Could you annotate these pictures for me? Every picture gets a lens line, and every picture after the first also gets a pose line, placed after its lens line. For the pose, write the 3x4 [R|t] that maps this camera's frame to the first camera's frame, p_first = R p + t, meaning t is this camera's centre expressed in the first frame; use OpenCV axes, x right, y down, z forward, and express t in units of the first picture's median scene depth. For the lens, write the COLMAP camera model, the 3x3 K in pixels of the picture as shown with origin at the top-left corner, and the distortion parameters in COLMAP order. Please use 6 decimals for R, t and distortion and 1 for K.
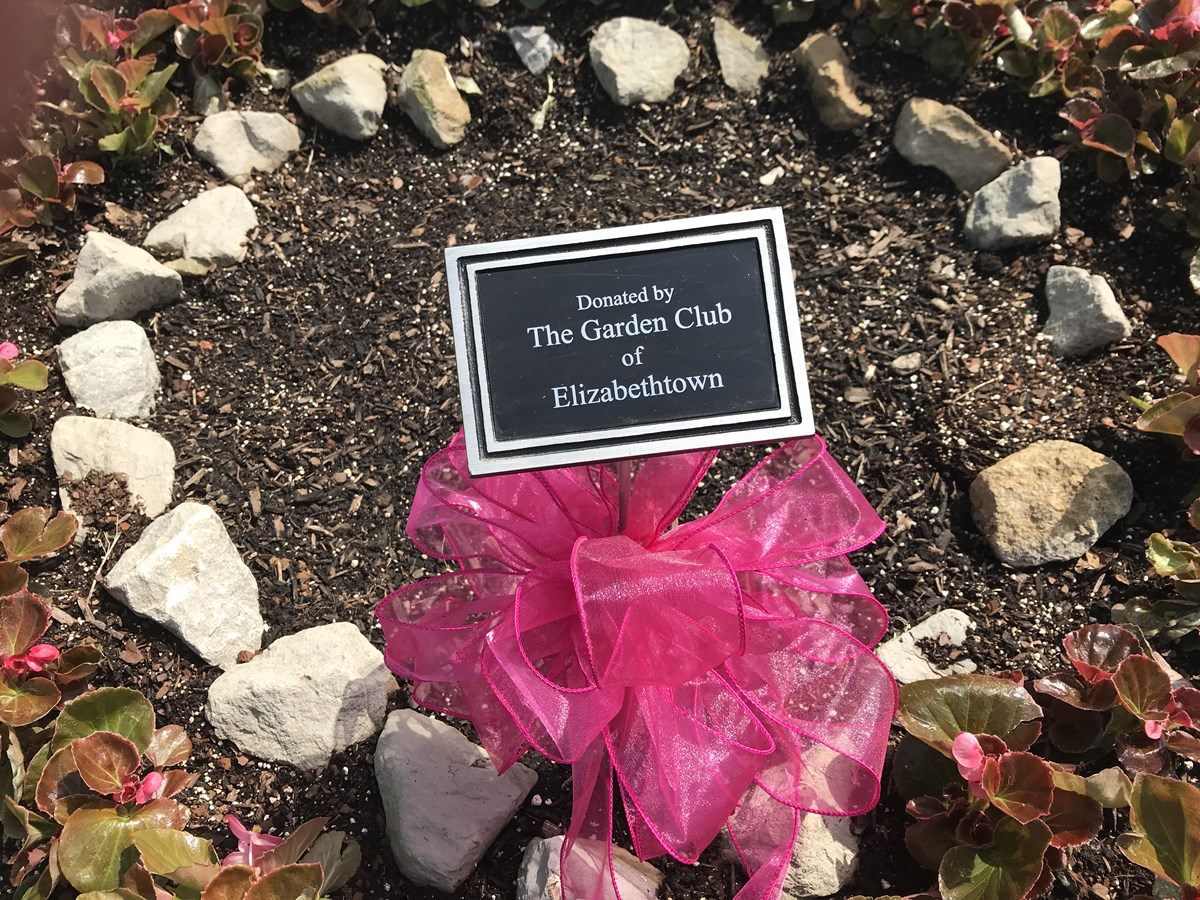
lens RADIAL K [[1007.3, 0, 600.0], [0, 1007.3, 450.0], [0, 0, 1]] dist [-0.010730, -0.019947]
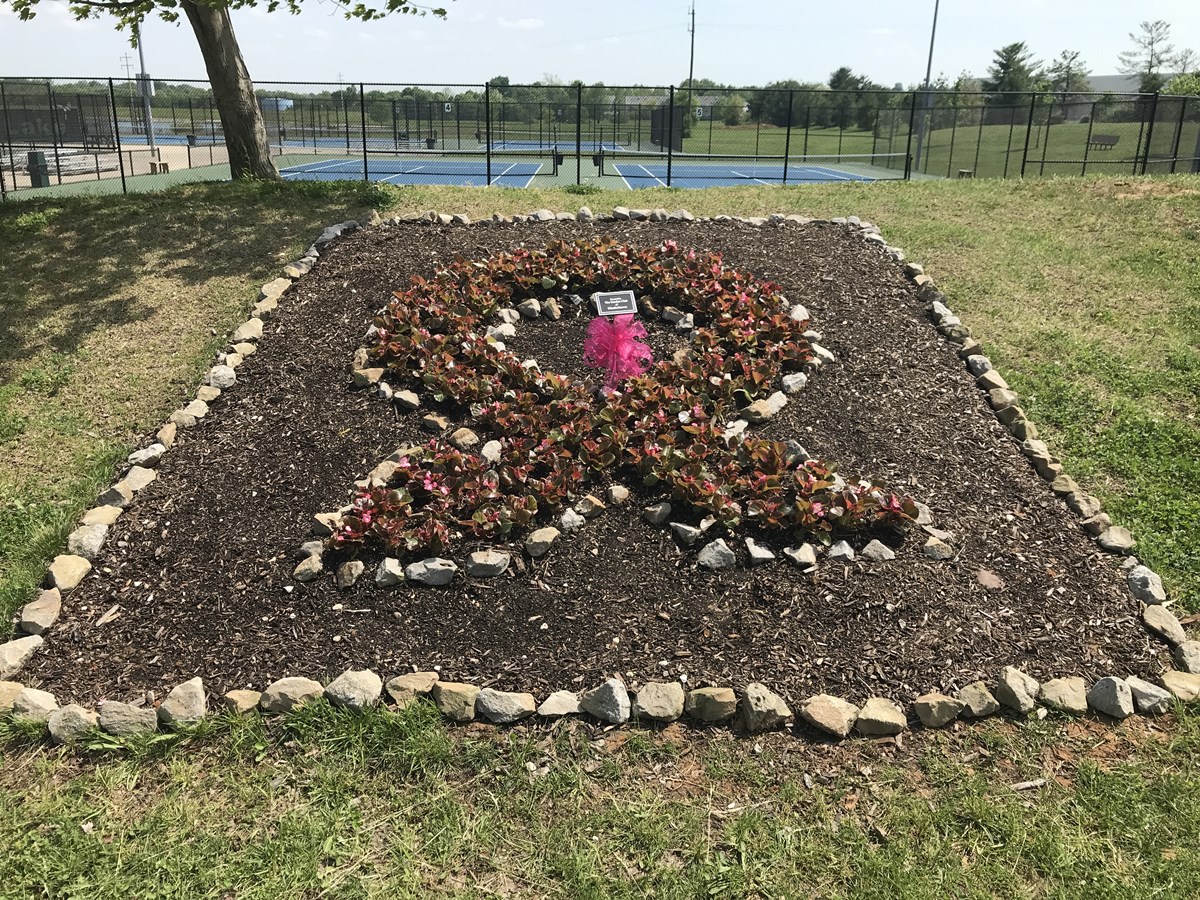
lens RADIAL K [[1007.3, 0, 600.0], [0, 1007.3, 450.0], [0, 0, 1]] dist [-0.010730, -0.019947]
pose [[0.994404, 0.005541, 0.105496, -0.426526], [0.031421, 0.937915, -0.345440, 1.705718], [-0.100861, 0.346821, 0.932492, -2.794792]]
